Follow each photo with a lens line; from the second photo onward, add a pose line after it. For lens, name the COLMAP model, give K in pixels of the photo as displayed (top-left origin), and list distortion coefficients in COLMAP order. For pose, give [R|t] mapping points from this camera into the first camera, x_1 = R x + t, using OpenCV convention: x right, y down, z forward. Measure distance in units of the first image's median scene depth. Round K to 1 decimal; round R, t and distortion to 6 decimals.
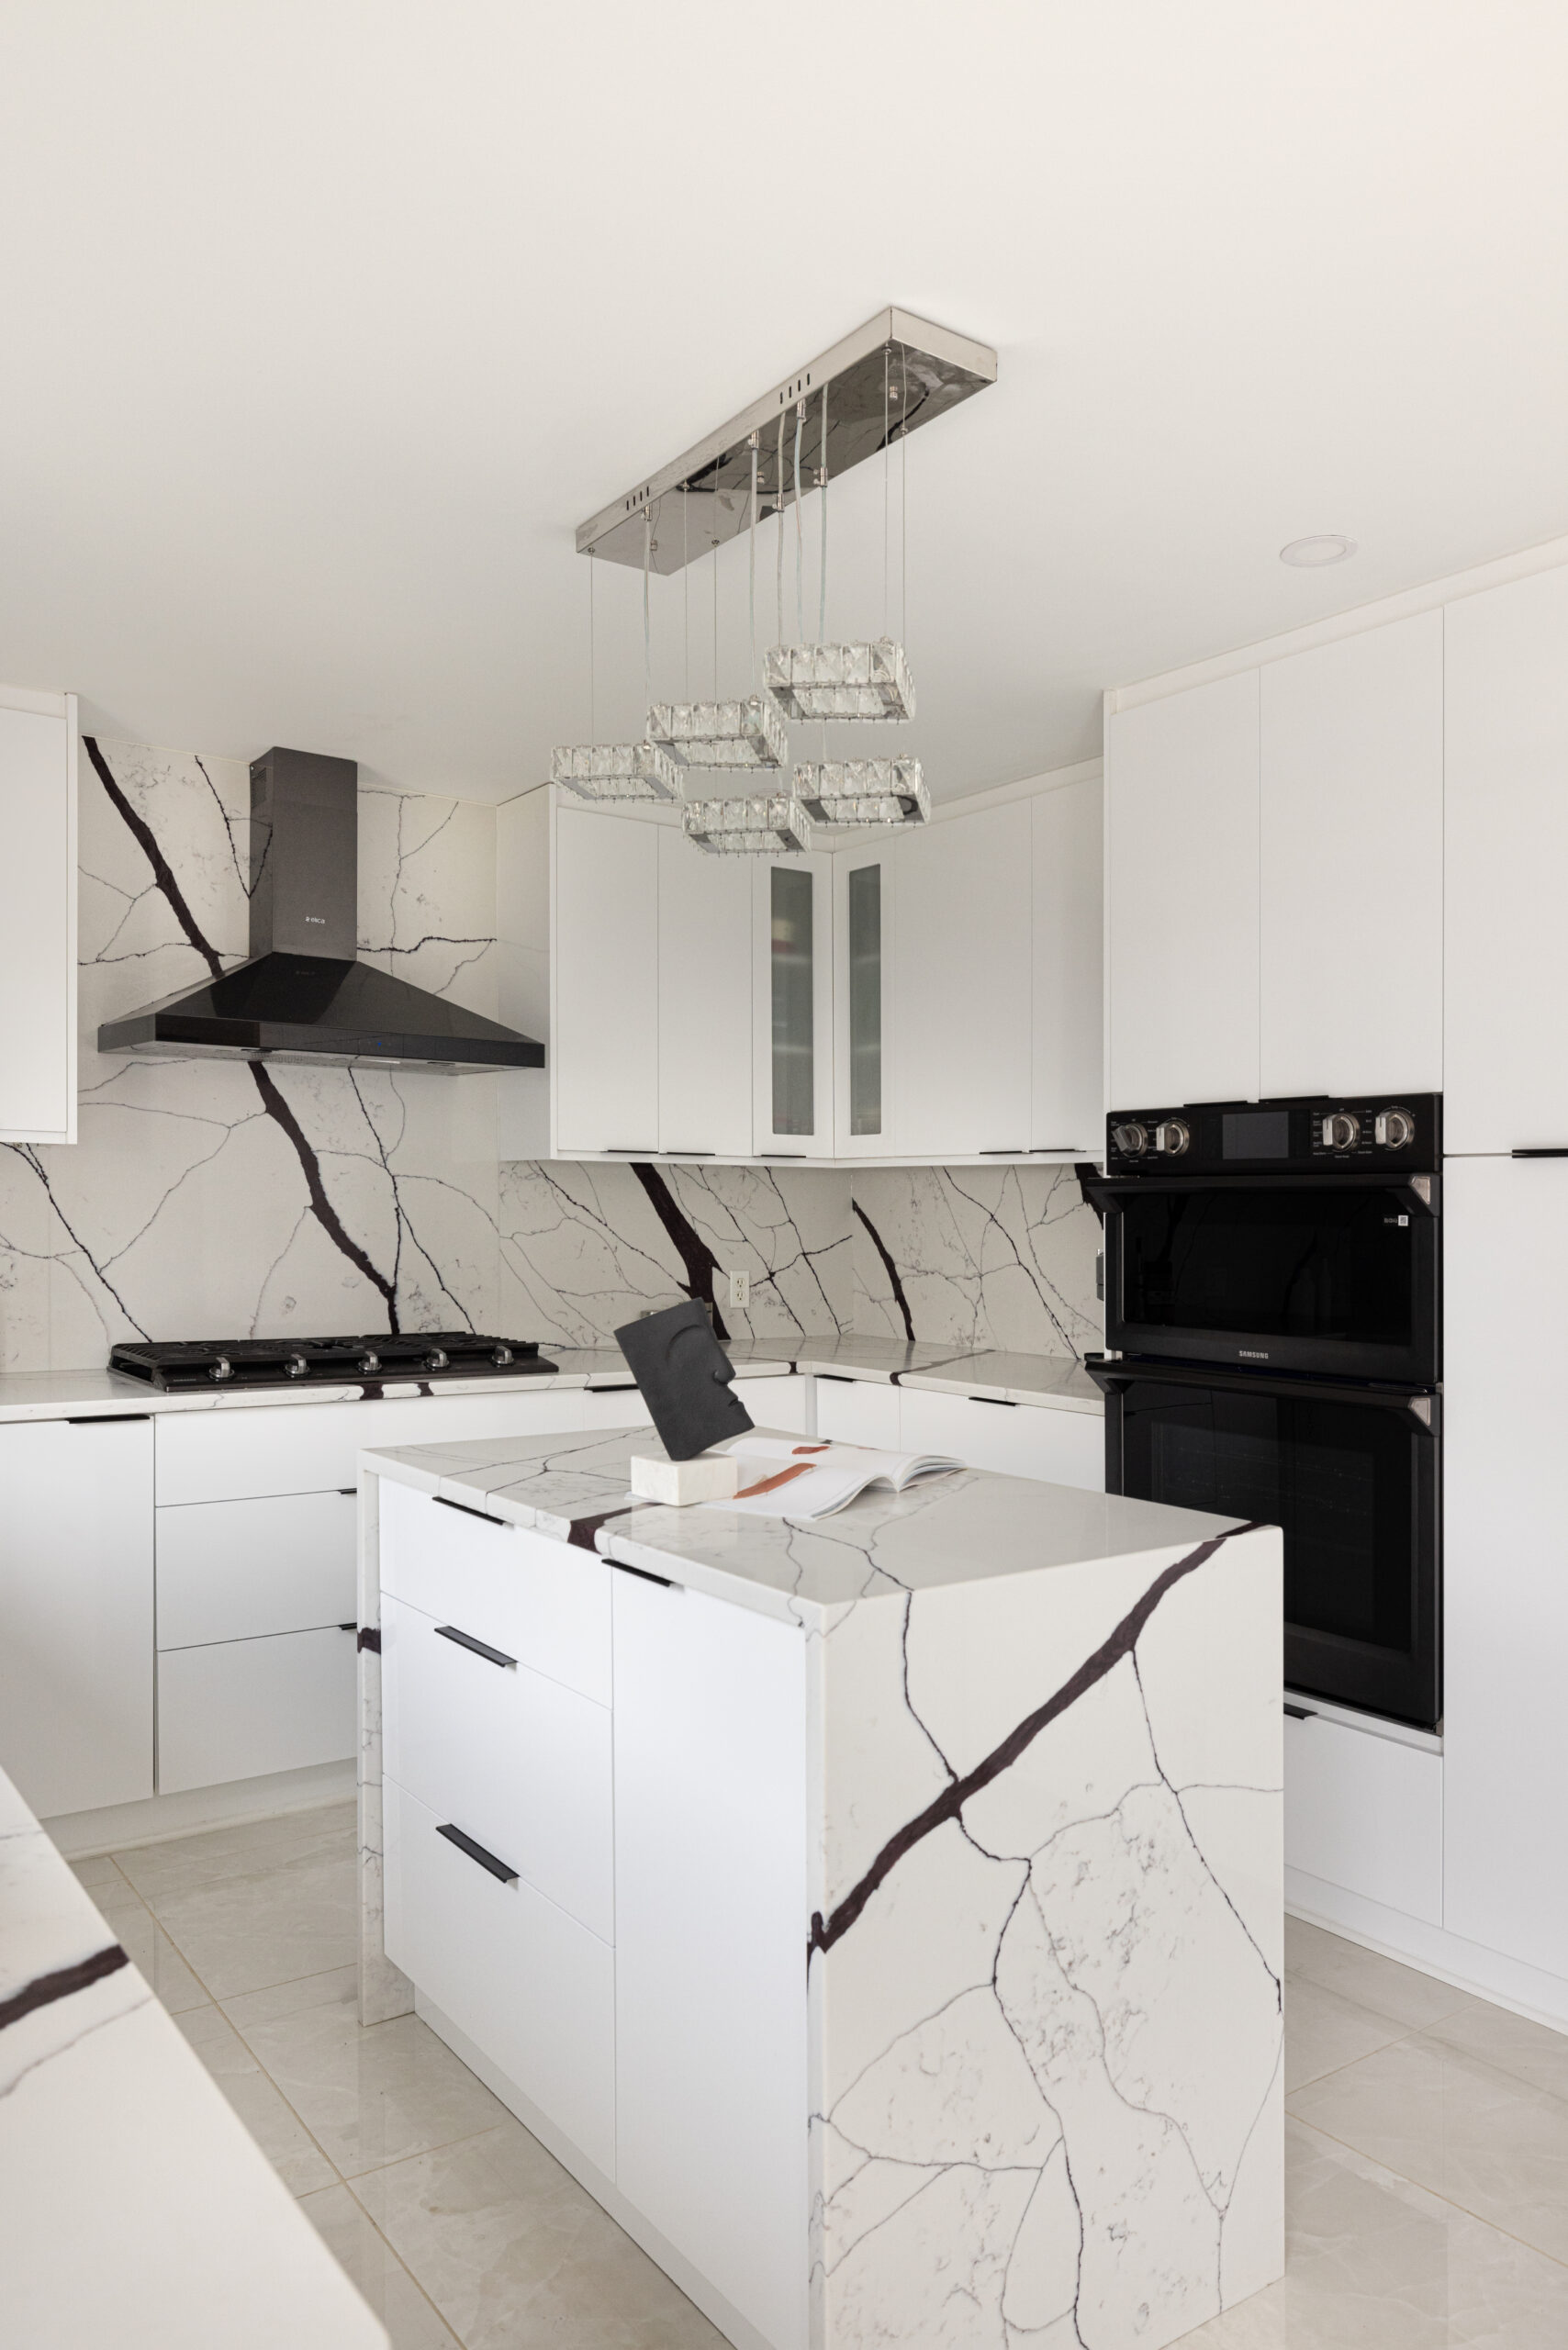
lens RADIAL K [[1617.8, 0, 812.3], [0, 1617.8, 1248.2], [0, 0, 1]] dist [0.002928, -0.005968]
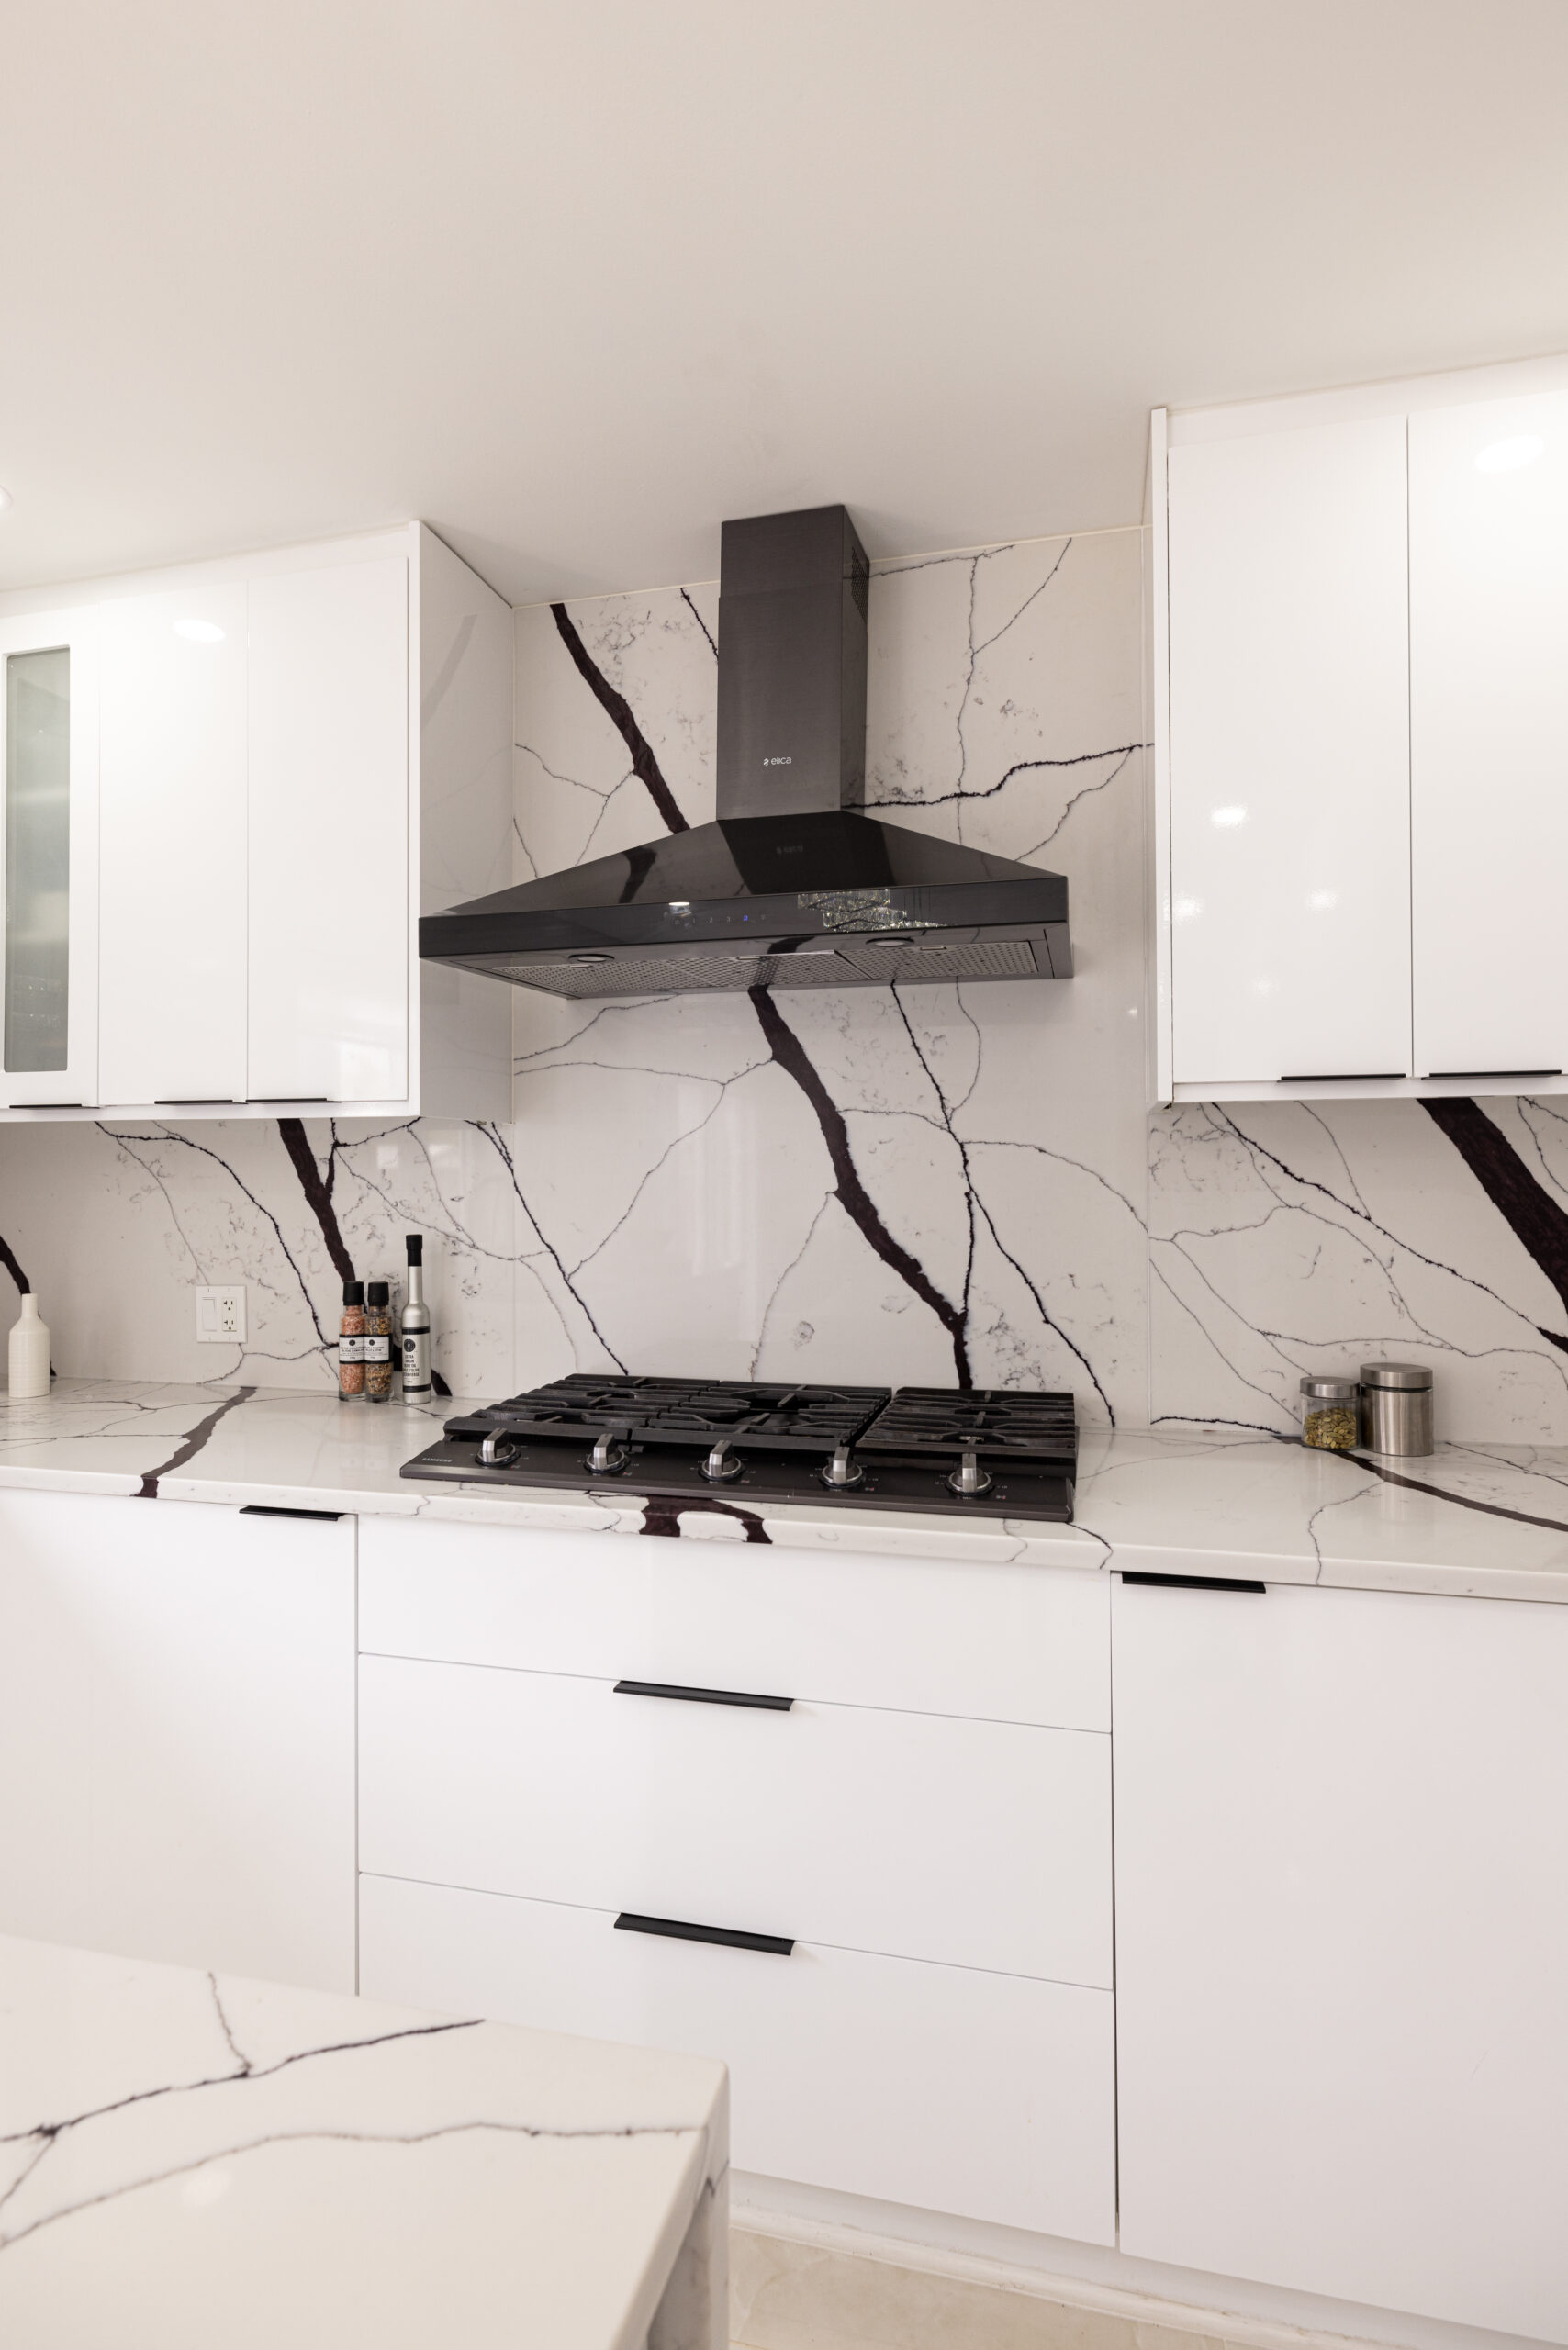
lens RADIAL K [[1195.0, 0, 797.4], [0, 1195.0, 1188.2], [0, 0, 1]] dist [0.001196, -0.002309]
pose [[0.636381, -0.010883, -0.771298, 0.081003], [-0.006559, 0.999788, -0.019519, -0.019978], [0.771347, 0.017481, 0.636174, 0.767076]]
